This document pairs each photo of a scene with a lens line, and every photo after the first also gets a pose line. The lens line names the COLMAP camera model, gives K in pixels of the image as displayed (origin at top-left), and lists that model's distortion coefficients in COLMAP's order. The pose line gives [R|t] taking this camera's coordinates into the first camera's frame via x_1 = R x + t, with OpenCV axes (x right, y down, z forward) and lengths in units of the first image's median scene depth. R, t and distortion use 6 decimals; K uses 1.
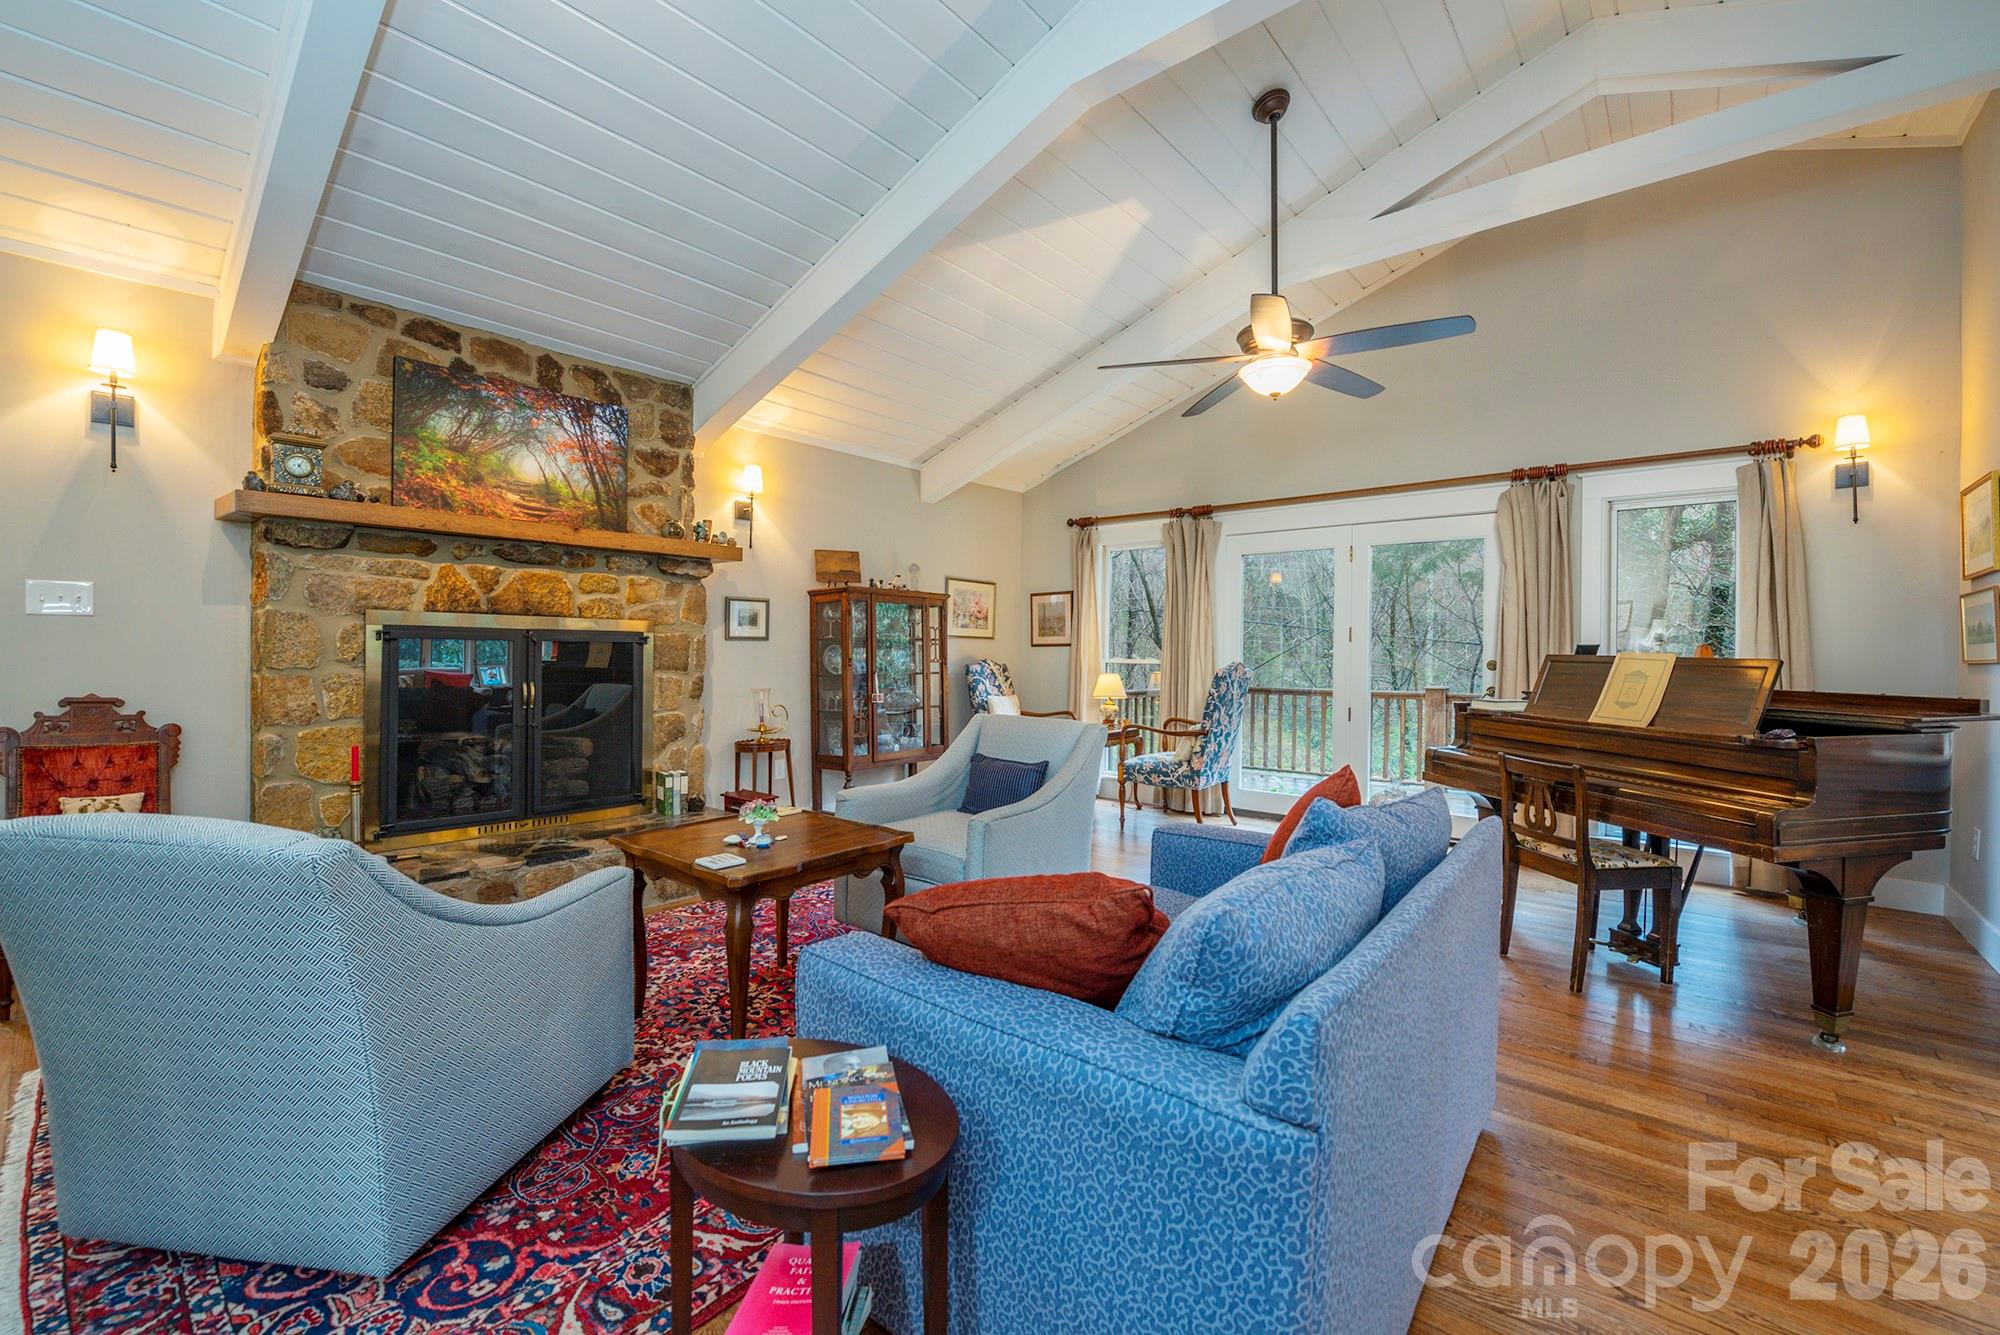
lens RADIAL K [[830.7, 0, 1014.9], [0, 830.7, 656.0], [0, 0, 1]] dist [-0.010781, -0.002812]
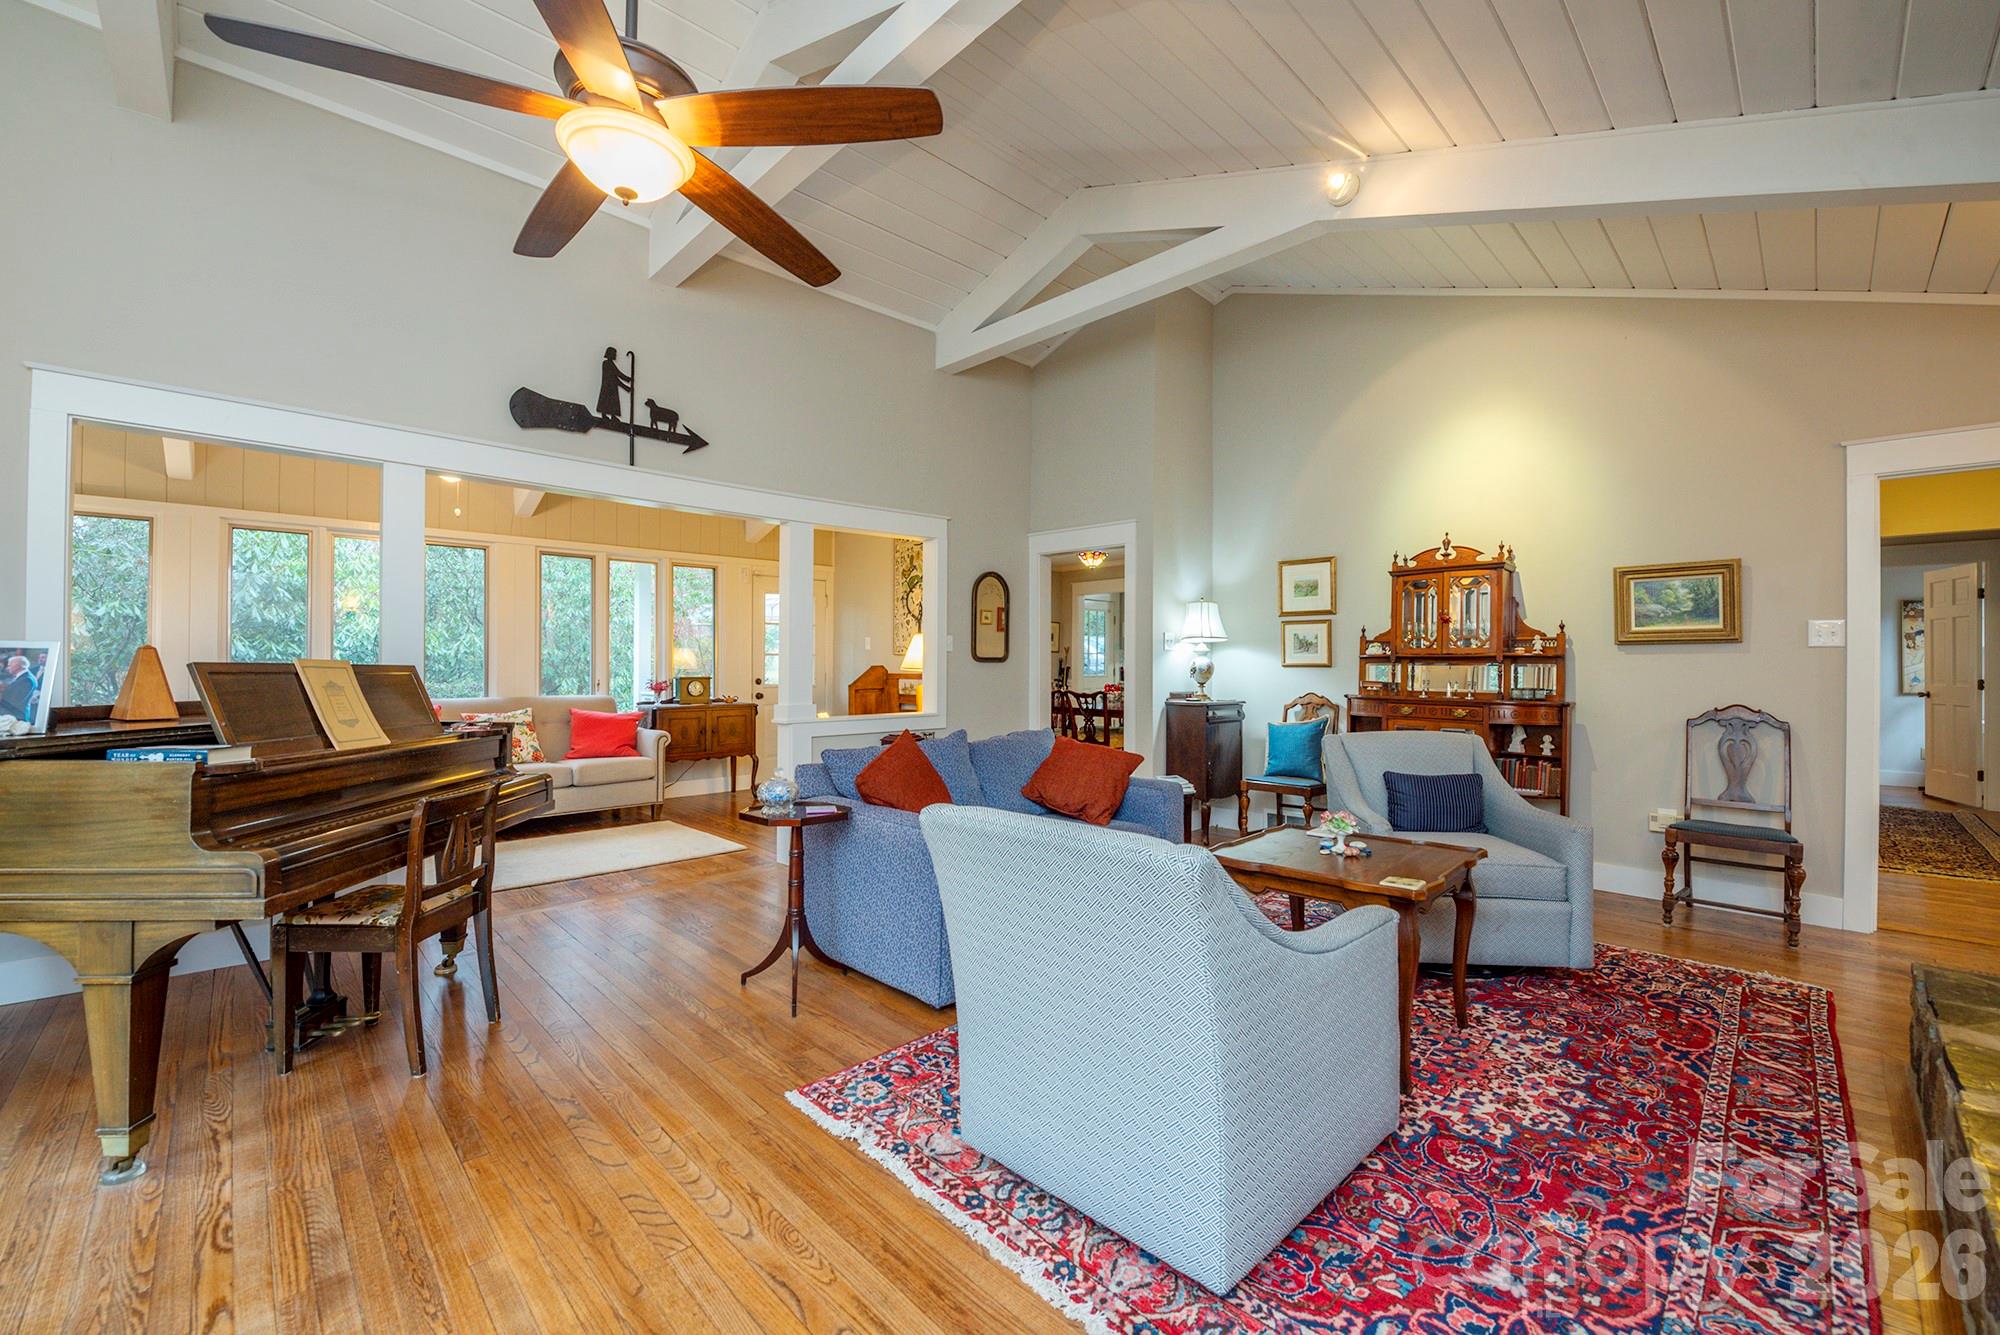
lens RADIAL K [[801.1, 0, 987.3], [0, 801.1, 658.5], [0, 0, 1]] dist [-0.020628, -0.000051]
pose [[-0.990274, -0.012476, 0.138567, -0.000972], [-0.012328, 0.999922, 0.001925, -0.011355], [-0.138580, 0.000198, -0.990351, 1.328157]]
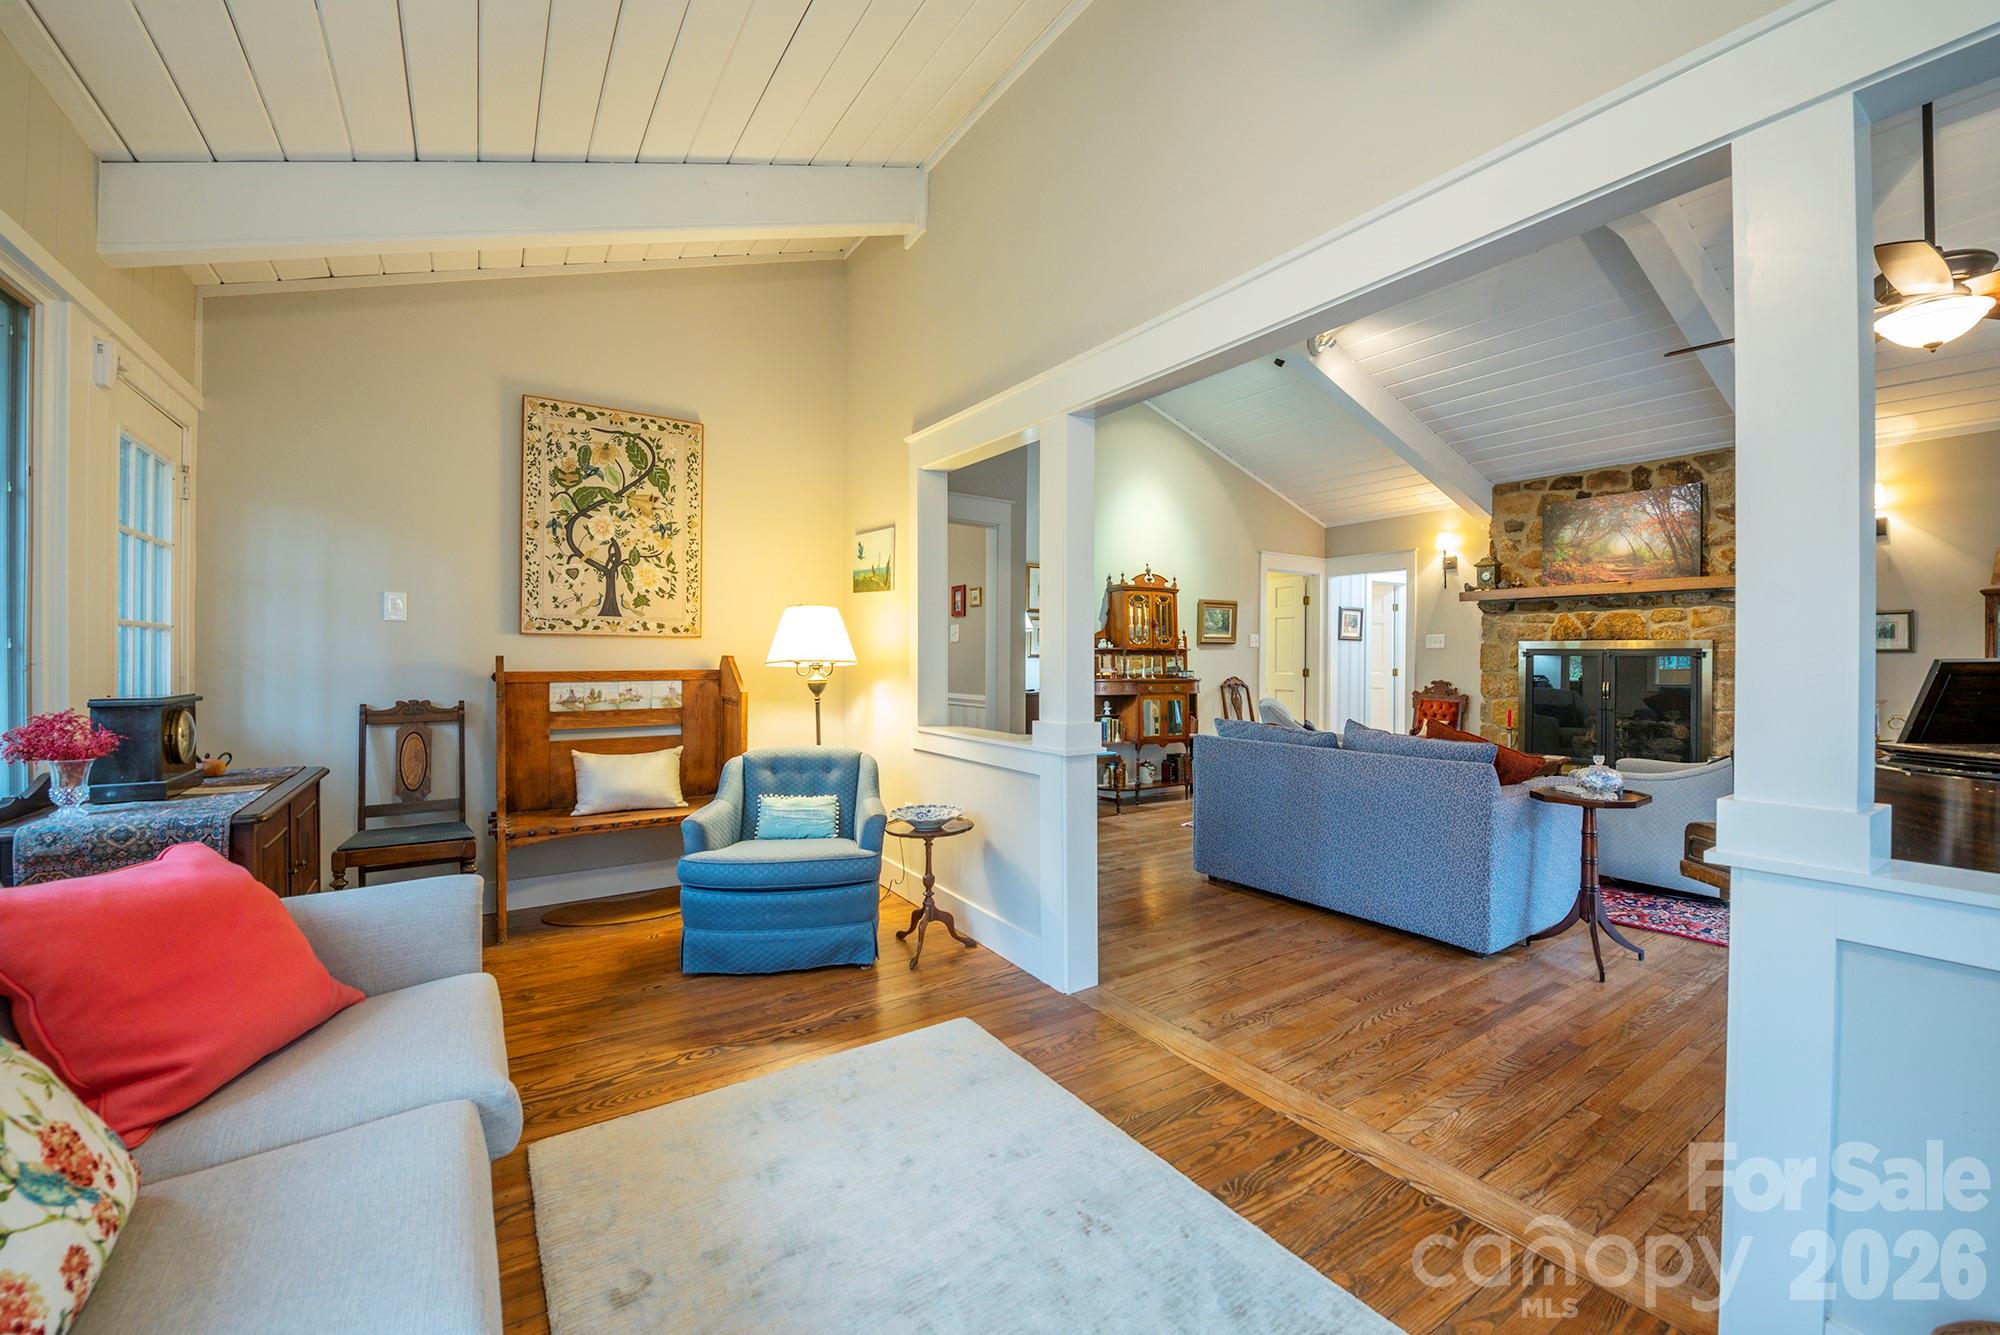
lens RADIAL K [[801.1, 0, 992.5], [0, 801.1, 659.1], [0, 0, 1]] dist [-0.020628, -0.000051]
pose [[-0.311173, -0.009158, -0.950309, 1.164436], [-0.014151, 0.999887, -0.005002, 0.011304], [0.950248, 0.011891, -0.311267, 0.327469]]
